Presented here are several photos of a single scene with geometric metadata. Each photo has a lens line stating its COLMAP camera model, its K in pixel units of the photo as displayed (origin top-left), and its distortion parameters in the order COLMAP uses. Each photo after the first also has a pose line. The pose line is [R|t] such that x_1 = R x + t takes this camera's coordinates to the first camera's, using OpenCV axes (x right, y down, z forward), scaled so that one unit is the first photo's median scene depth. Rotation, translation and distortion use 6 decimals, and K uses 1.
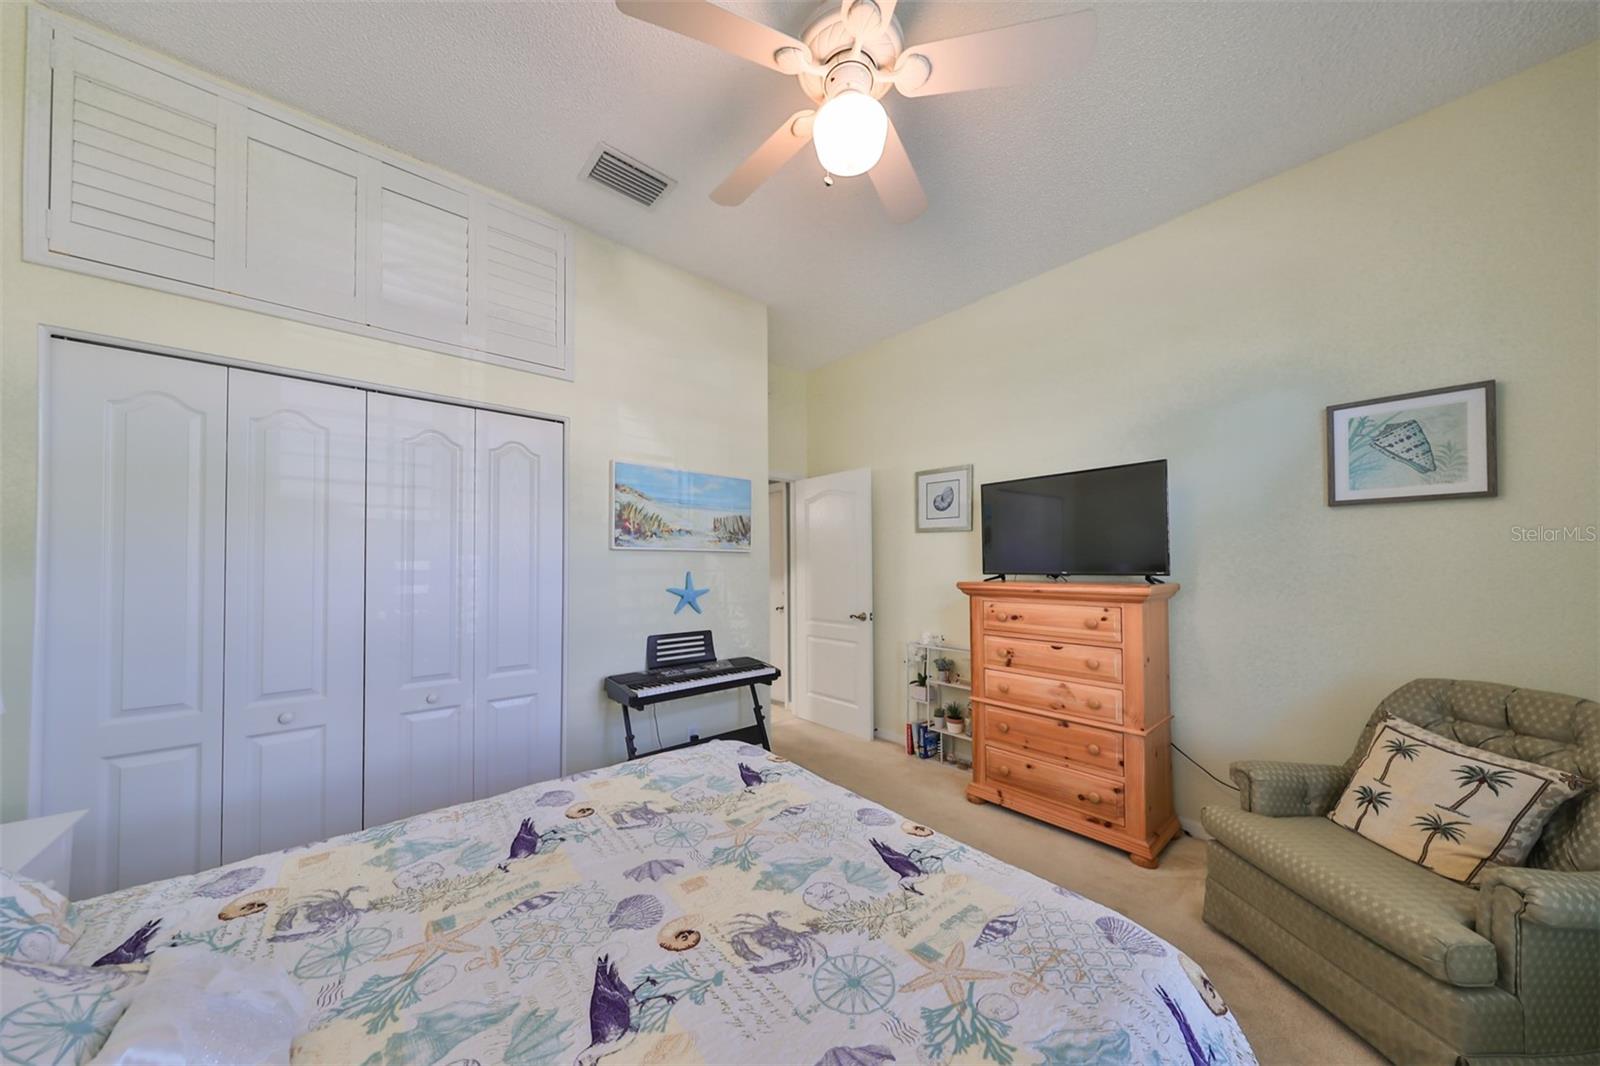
lens RADIAL K [[500.7, 0, 806.7], [0, 500.7, 551.9], [0, 0, 1]] dist [-0.001235, -0.000045]
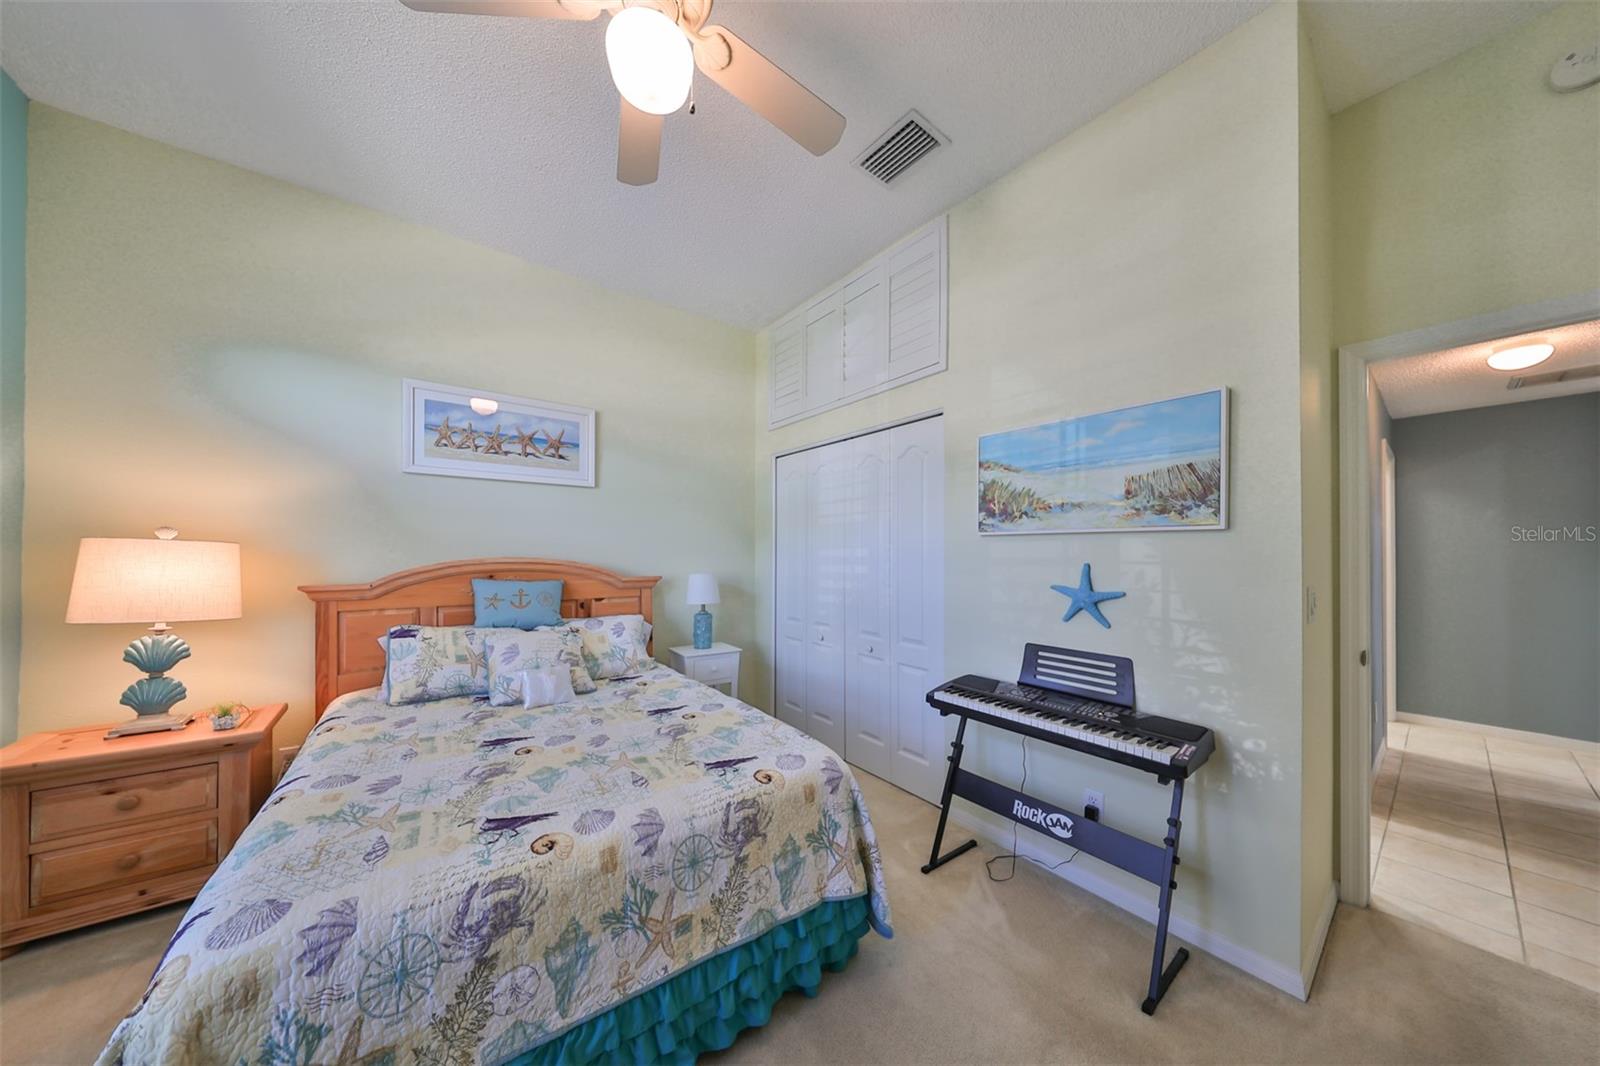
lens RADIAL K [[500.7, 0, 806.7], [0, 500.7, 551.9], [0, 0, 1]] dist [-0.001235, -0.000045]
pose [[-0.062390, -0.003010, -0.998047, 0.489429], [0.019348, 0.999804, -0.004225, 0.020423], [0.997864, -0.019574, -0.062320, 0.693134]]
